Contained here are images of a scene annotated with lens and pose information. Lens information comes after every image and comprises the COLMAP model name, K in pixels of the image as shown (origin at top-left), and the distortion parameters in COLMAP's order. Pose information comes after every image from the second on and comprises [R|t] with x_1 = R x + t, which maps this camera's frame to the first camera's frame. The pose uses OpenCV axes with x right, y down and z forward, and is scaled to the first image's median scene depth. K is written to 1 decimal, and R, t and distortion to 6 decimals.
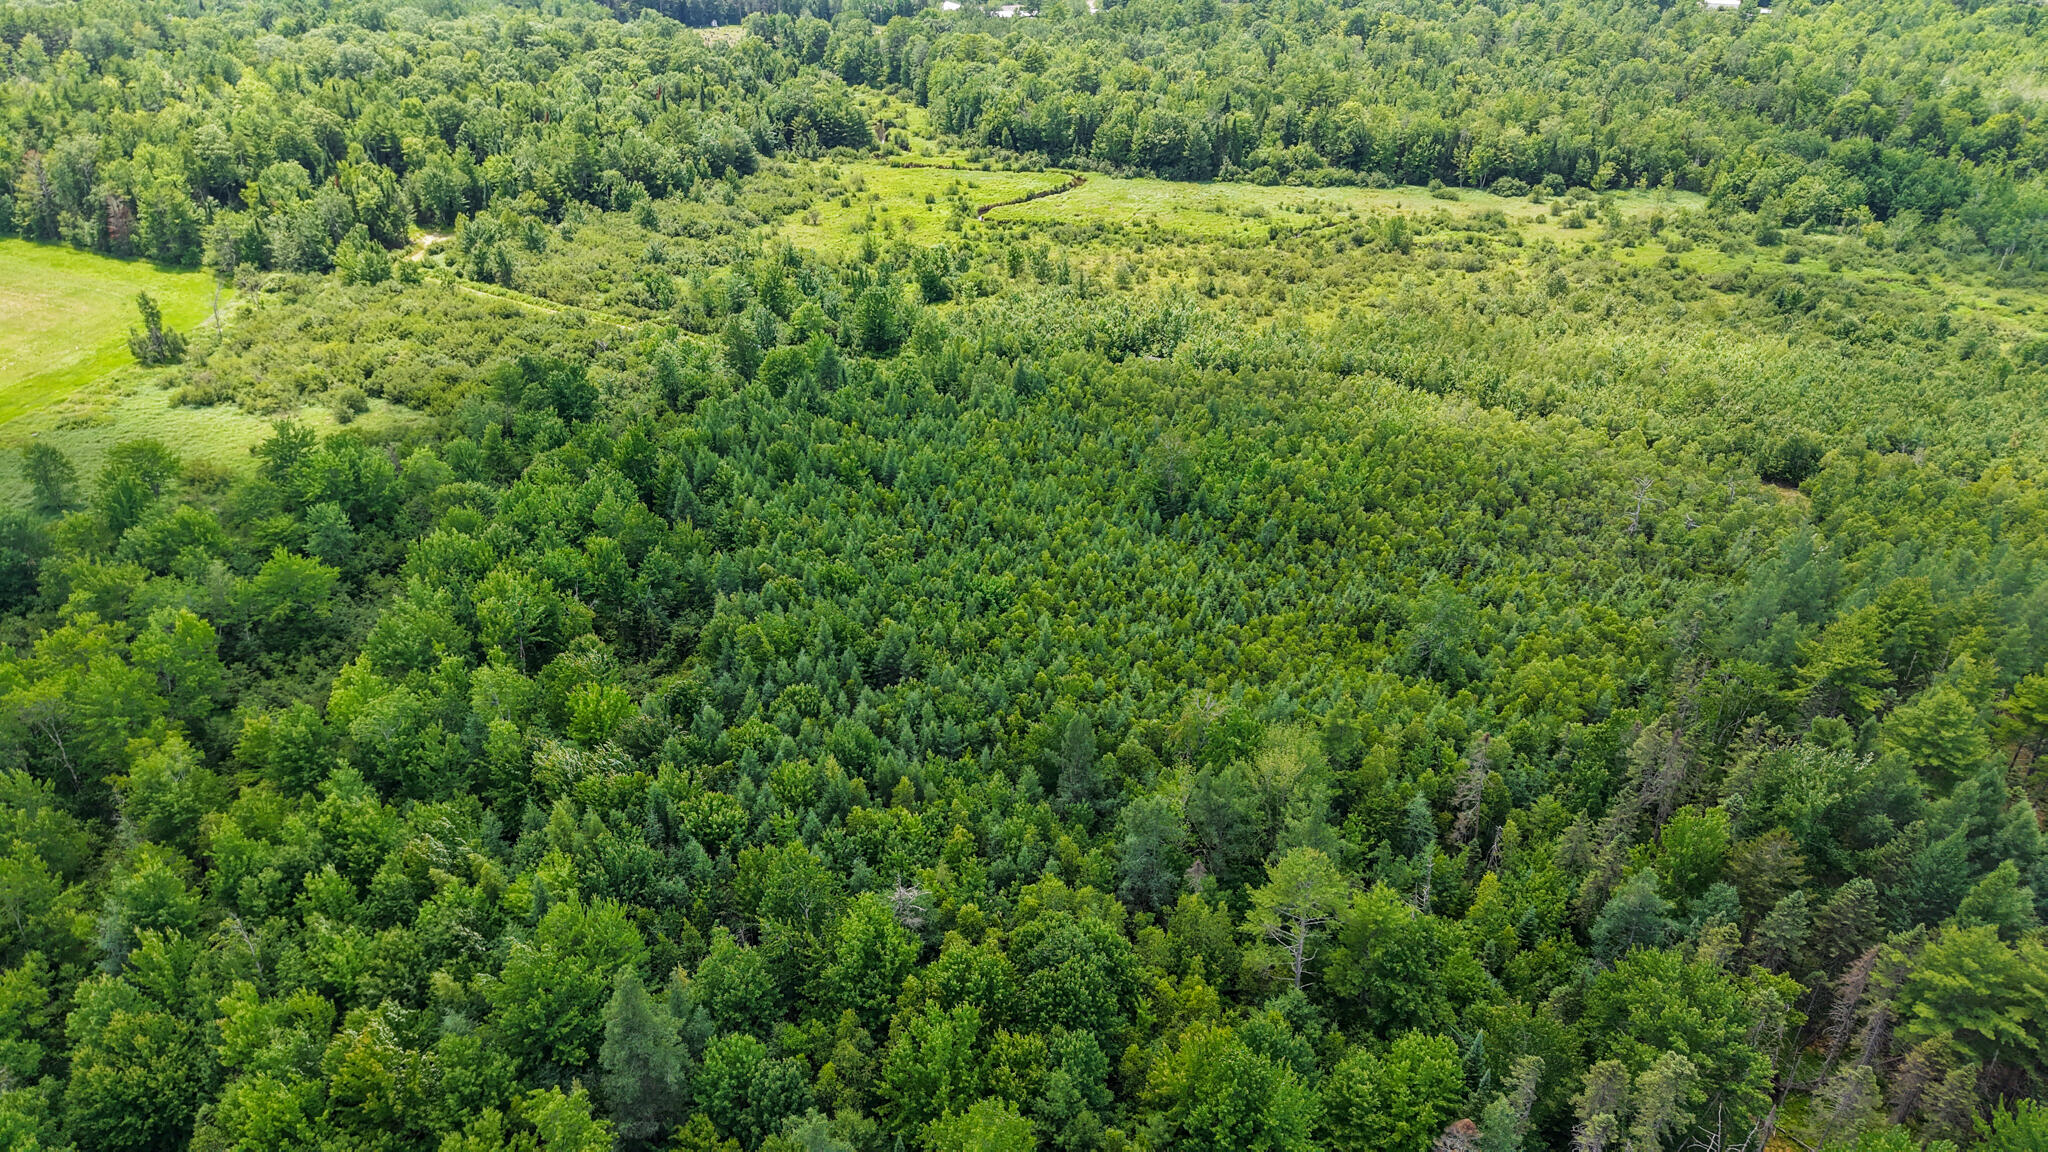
lens RADIAL K [[1359.8, 0, 1024.0], [0, 1359.8, 576.0], [0, 0, 1]] dist [-0.008461, -0.002582]
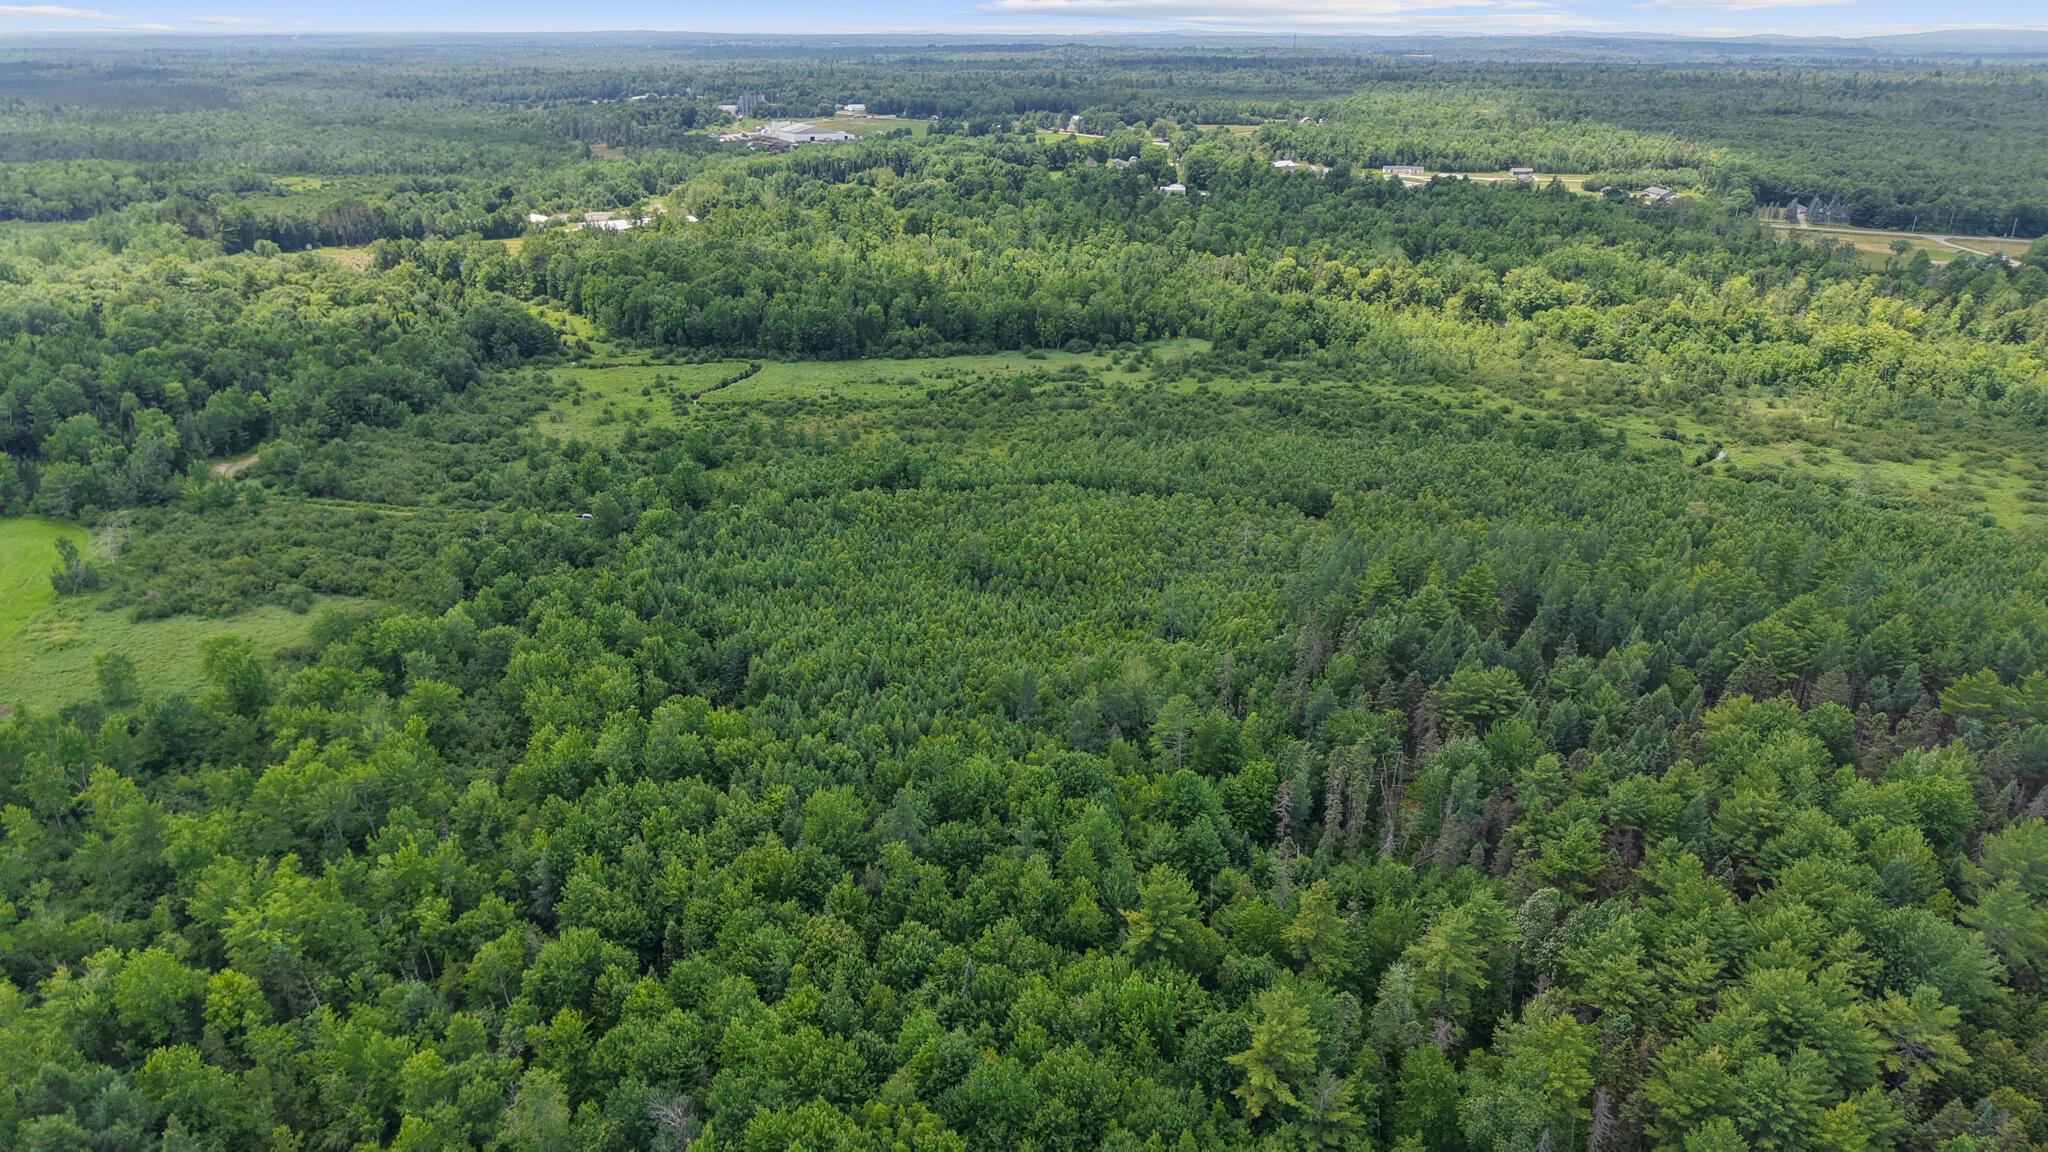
lens RADIAL K [[1414.1, 0, 1024.0], [0, 1414.1, 576.0], [0, 0, 1]] dist [0.062553, -0.215463]
pose [[0.929416, -0.133895, 0.343887, -0.212065], [0.173029, 0.981189, -0.085607, 0.051016], [-0.325956, 0.139067, 0.935101, -0.275321]]
